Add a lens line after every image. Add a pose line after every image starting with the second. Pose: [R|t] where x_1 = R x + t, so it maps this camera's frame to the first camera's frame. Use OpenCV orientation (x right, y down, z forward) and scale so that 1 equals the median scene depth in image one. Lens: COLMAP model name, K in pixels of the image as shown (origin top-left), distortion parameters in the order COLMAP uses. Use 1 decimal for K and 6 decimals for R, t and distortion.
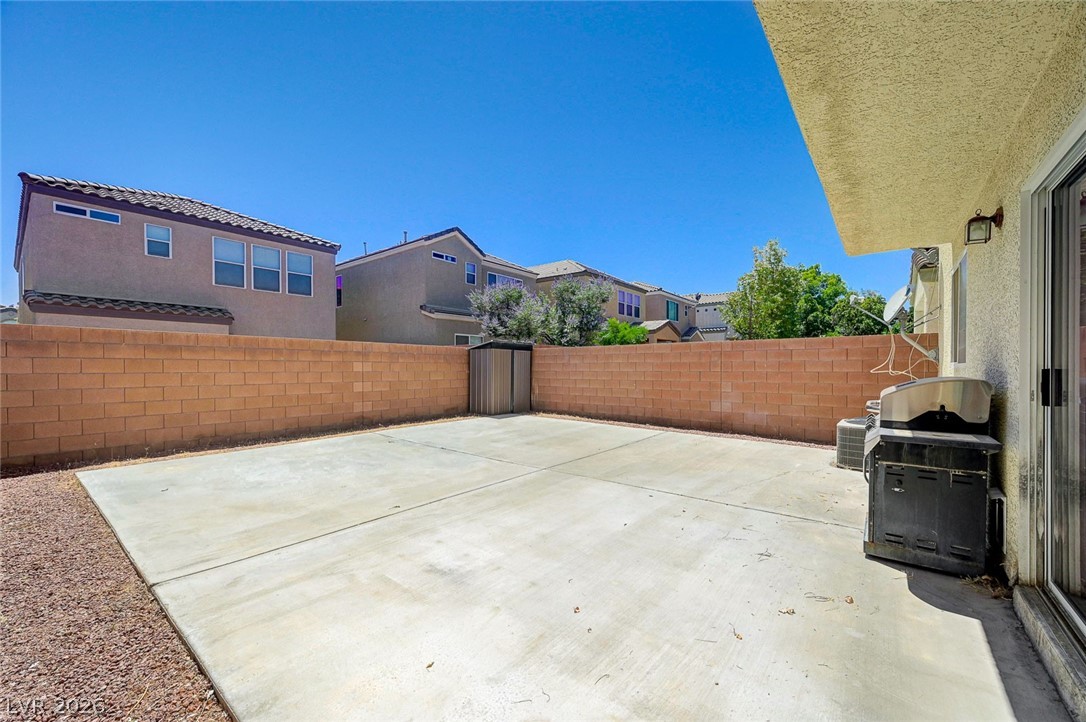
lens RADIAL K [[430.4, 0, 538.3], [0, 430.4, 364.4], [0, 0, 1]] dist [0.000249, 0.000087]
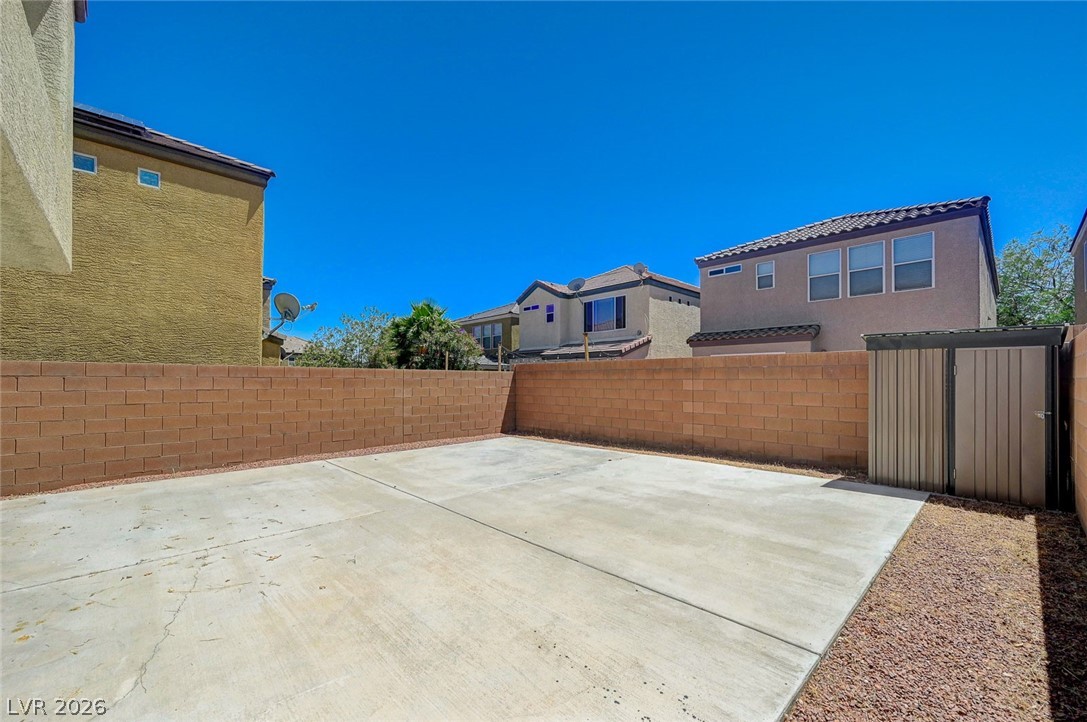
lens RADIAL K [[430.8, 0, 538.8], [0, 430.8, 364.4], [0, 0, 1]] dist [0.000249, 0.000087]
pose [[-0.128320, -0.037464, -0.991025, 0.546827], [0.007087, 0.999226, -0.038692, -0.004995], [0.991707, -0.011988, -0.127955, 0.828985]]
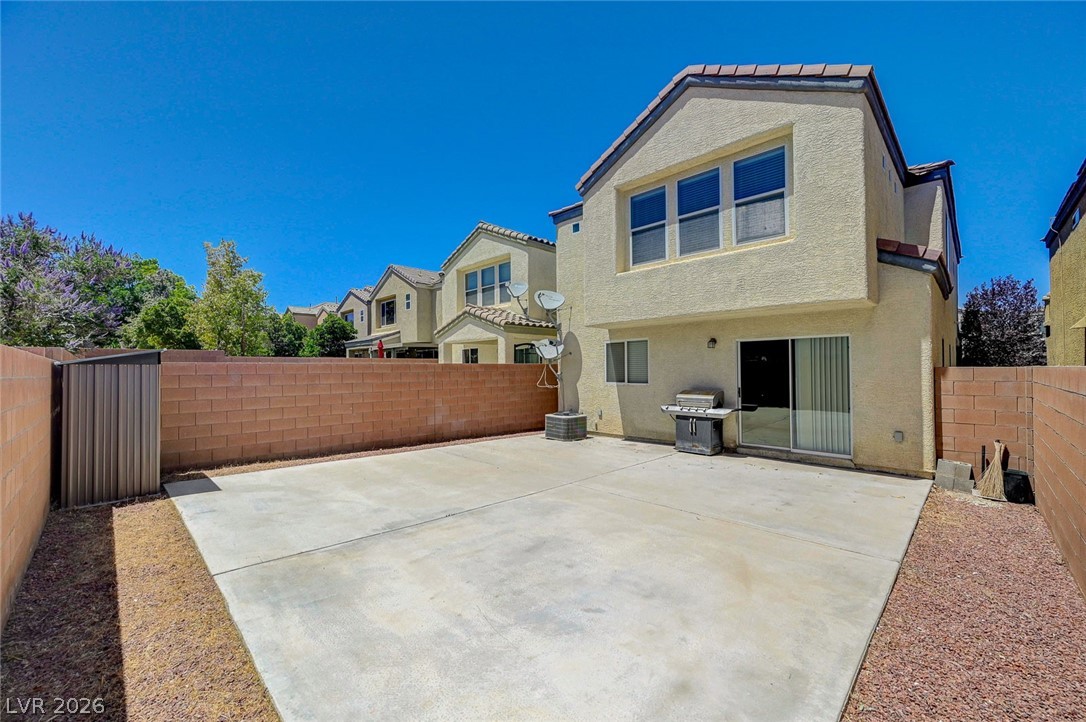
lens RADIAL K [[439.4, 0, 543.0], [0, 439.4, 361.0], [0, 0, 1]] dist [0.000694, 0.000047]
pose [[0.100852, 0.017589, 0.994746, -0.720687], [0.001053, 0.999841, -0.017786, -0.038809], [-0.994901, 0.002841, 0.100817, 0.588439]]
